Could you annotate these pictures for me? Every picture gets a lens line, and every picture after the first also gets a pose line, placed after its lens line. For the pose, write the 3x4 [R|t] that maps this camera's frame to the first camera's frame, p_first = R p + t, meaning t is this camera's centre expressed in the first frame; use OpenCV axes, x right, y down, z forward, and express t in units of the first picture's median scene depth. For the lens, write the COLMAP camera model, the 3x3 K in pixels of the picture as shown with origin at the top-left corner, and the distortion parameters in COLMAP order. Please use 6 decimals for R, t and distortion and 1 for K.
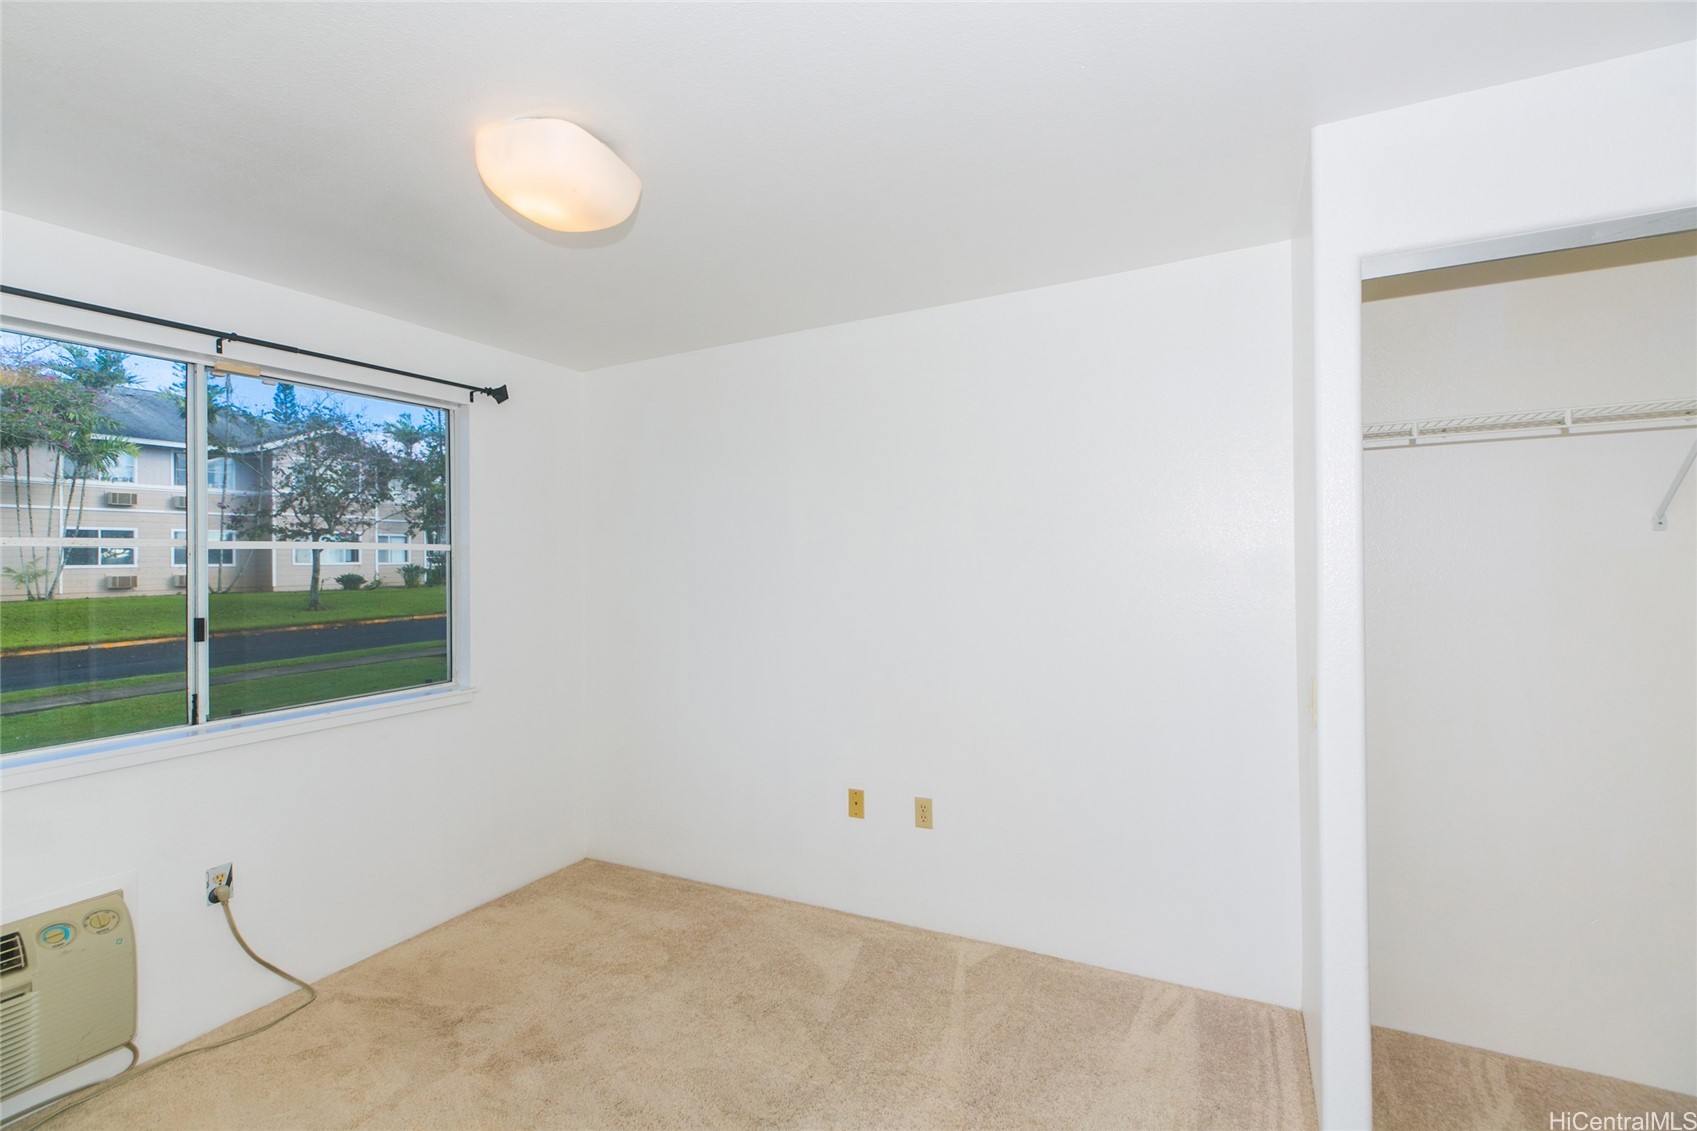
lens RADIAL K [[777.4, 0, 854.2], [0, 777.4, 560.4], [0, 0, 1]] dist [0.004456, 0.001208]
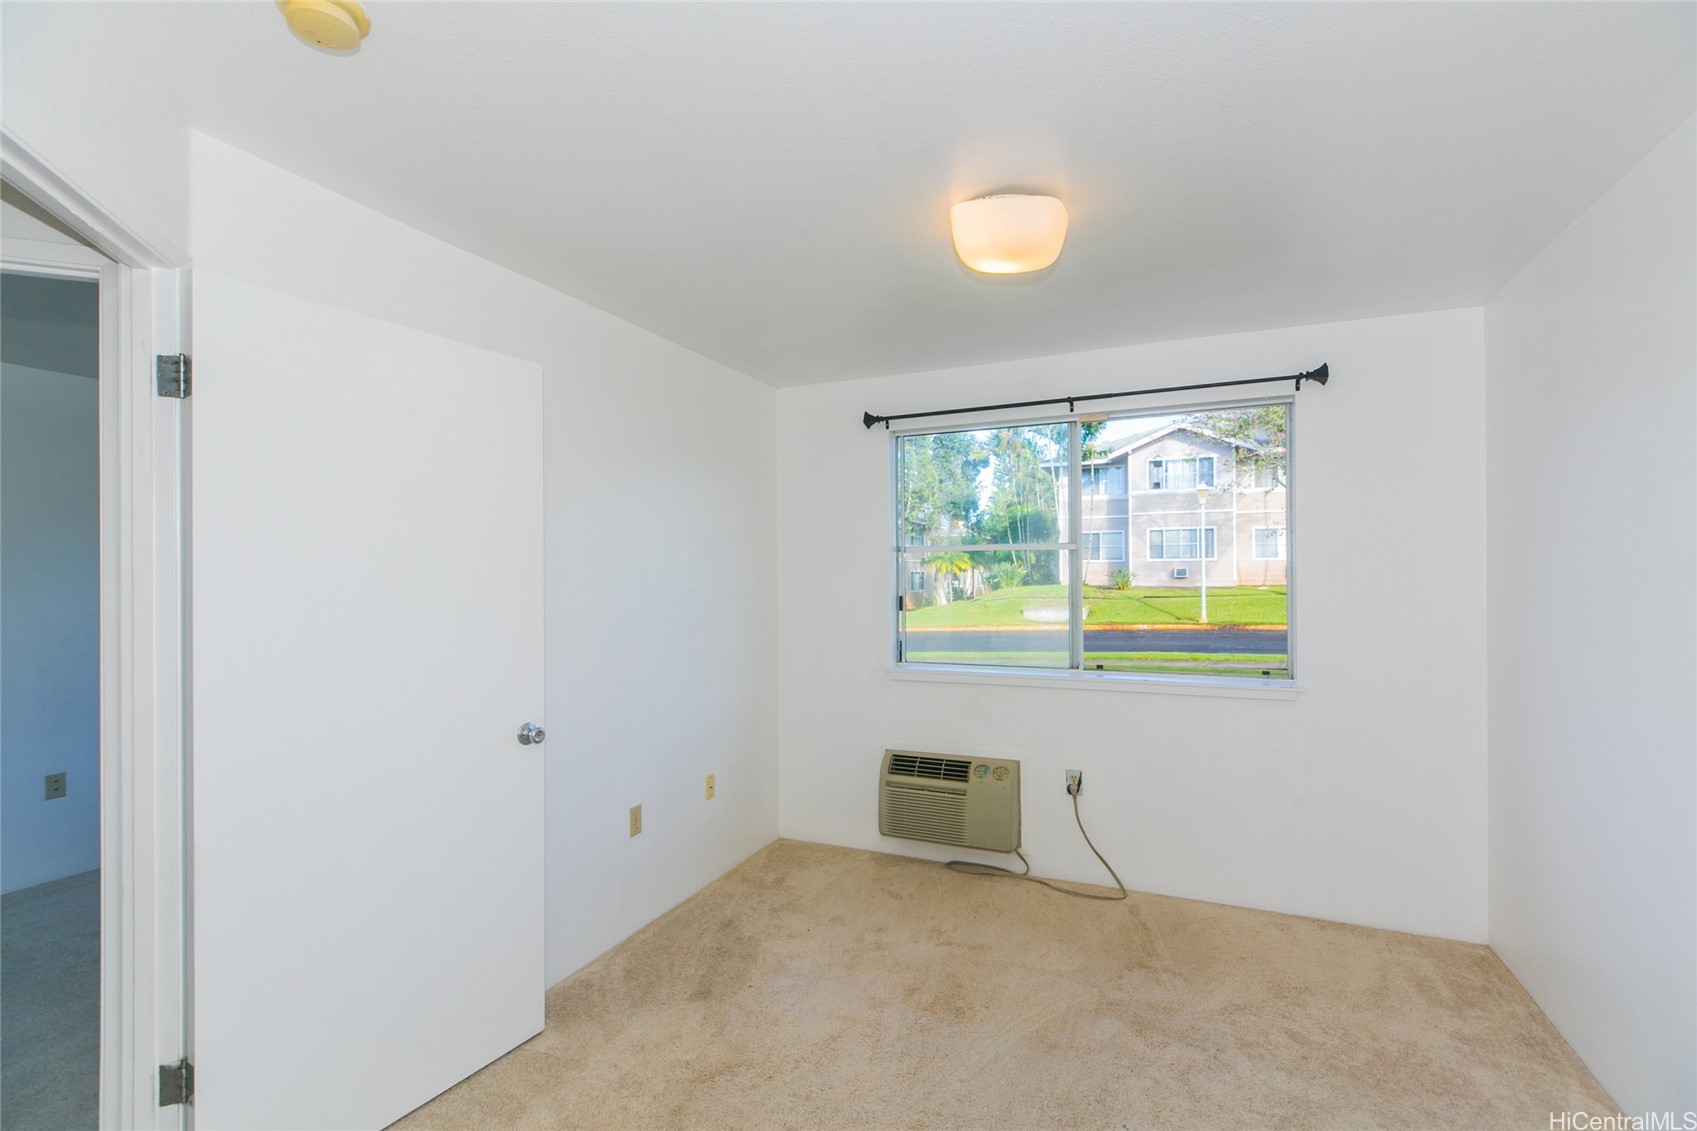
lens RADIAL K [[777.4, 0, 855.8], [0, 777.4, 563.5], [0, 0, 1]] dist [0.004456, 0.001208]
pose [[0.039072, 0.003046, -0.999232, 0.594002], [0.008395, 0.999959, 0.003377, 0.003898], [0.999201, -0.008520, 0.039044, 0.543937]]
